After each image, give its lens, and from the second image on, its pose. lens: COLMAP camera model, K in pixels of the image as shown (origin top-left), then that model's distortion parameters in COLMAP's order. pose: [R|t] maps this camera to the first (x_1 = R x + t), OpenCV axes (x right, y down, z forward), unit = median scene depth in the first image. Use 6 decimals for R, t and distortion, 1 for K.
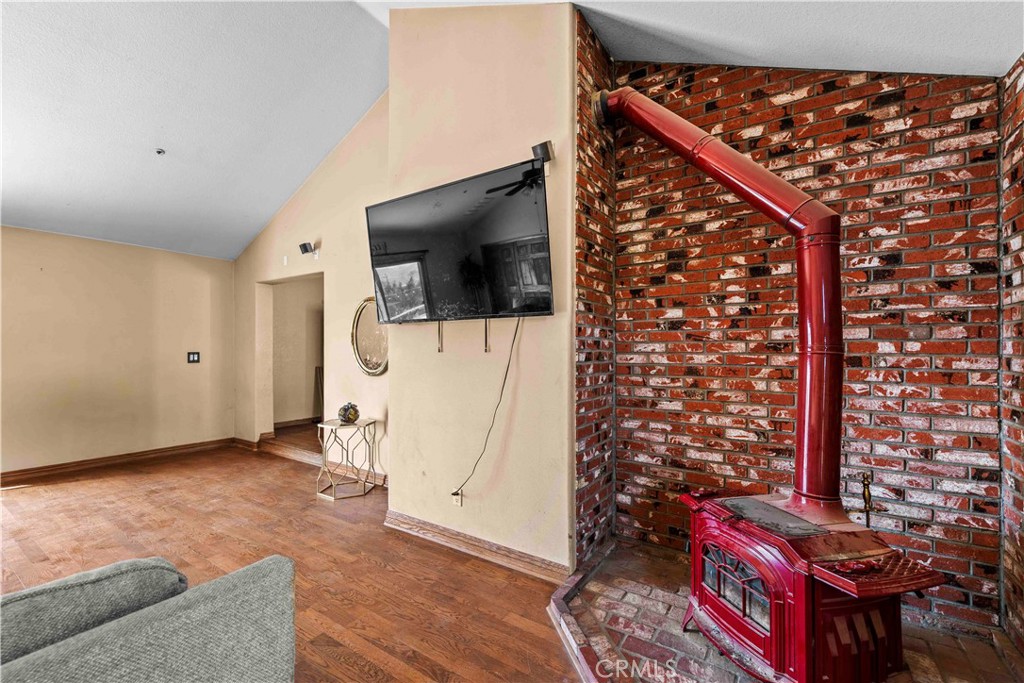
lens RADIAL K [[421.0, 0, 514.6], [0, 421.0, 347.5], [0, 0, 1]] dist [-0.002190, -0.000142]
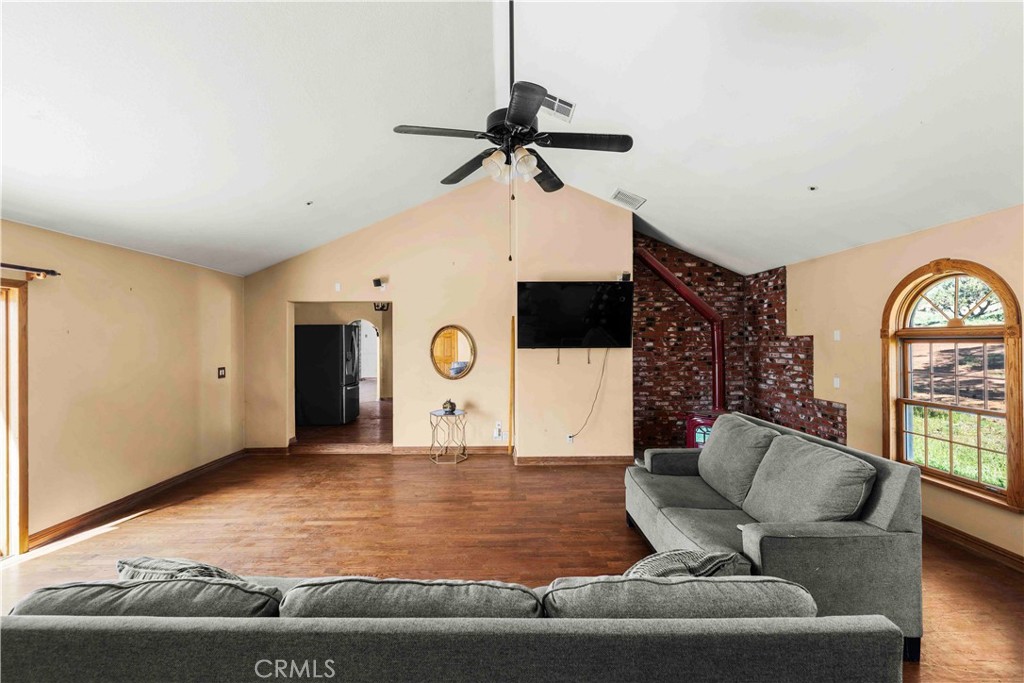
lens RADIAL K [[421.0, 0, 507.1], [0, 421.0, 338.0], [0, 0, 1]] dist [-0.002190, -0.000142]
pose [[0.823972, -0.004486, 0.566613, -1.705799], [0.003594, 0.999990, 0.002690, -0.133945], [-0.566619, -0.000180, 0.823980, -0.505976]]
